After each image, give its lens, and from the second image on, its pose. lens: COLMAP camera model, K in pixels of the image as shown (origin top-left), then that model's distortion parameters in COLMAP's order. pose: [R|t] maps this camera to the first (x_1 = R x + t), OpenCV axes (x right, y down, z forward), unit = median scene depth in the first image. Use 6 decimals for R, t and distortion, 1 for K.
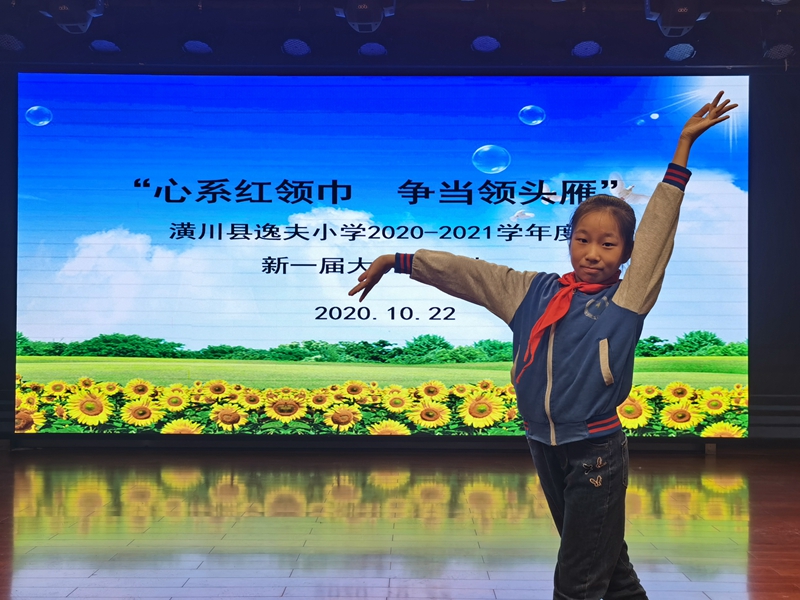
lens RADIAL K [[931.6, 0, 402.4], [0, 931.6, 294.4], [0, 0, 1]] dist [0.038368, 0.000000]
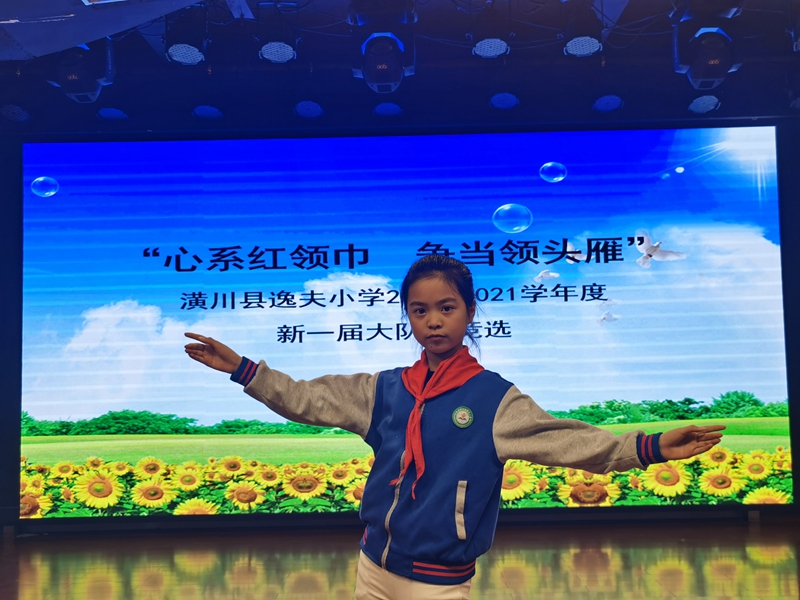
lens RADIAL K [[931.6, 0, 402.9], [0, 931.6, 296.3], [0, 0, 1]] dist [0.038368, 0.000000]
pose [[0.999661, -0.025999, 0.001714, -0.021832], [0.026054, 0.998102, -0.055792, -0.013412], [-0.000260, 0.055817, 0.998441, 0.040046]]
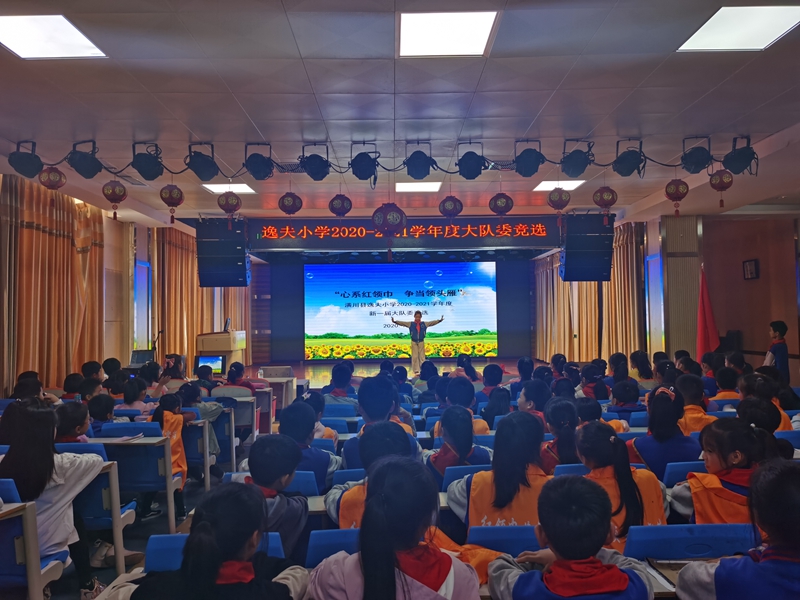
lens RADIAL K [[621.9, 0, 398.6], [0, 621.9, 300.6], [0, 0, 1]] dist [0.042635, -0.015371]
pose [[0.999663, -0.020254, 0.016219, -0.071065], [0.020668, 0.999453, -0.025807, -0.016889], [-0.015687, 0.026133, 0.999535, -1.540412]]
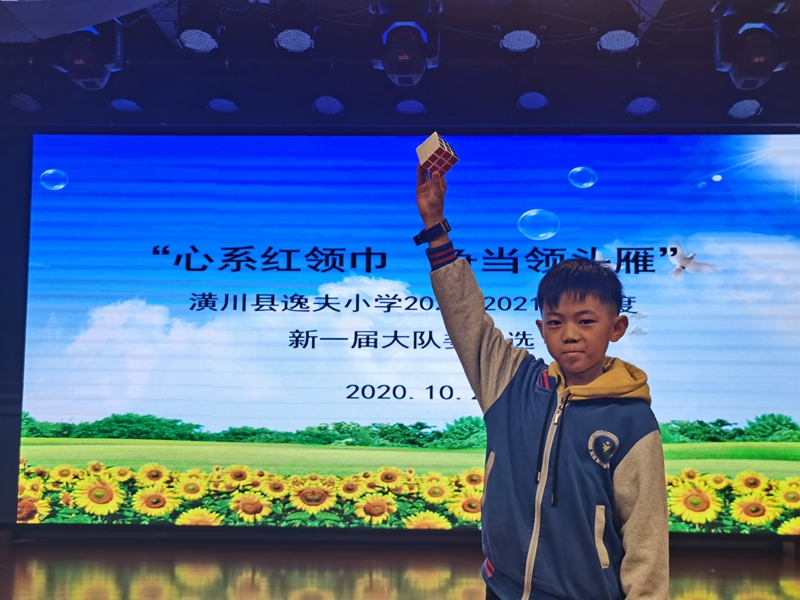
lens RADIAL K [[931.6, 0, 404.0], [0, 931.6, 295.4], [0, 0, 1]] dist [0.038368, 0.000000]
pose [[0.999682, 0.001395, -0.025172, -0.014226], [-0.003184, 0.997459, -0.071175, -0.009223], [0.025009, 0.071233, 0.997146, 0.084022]]
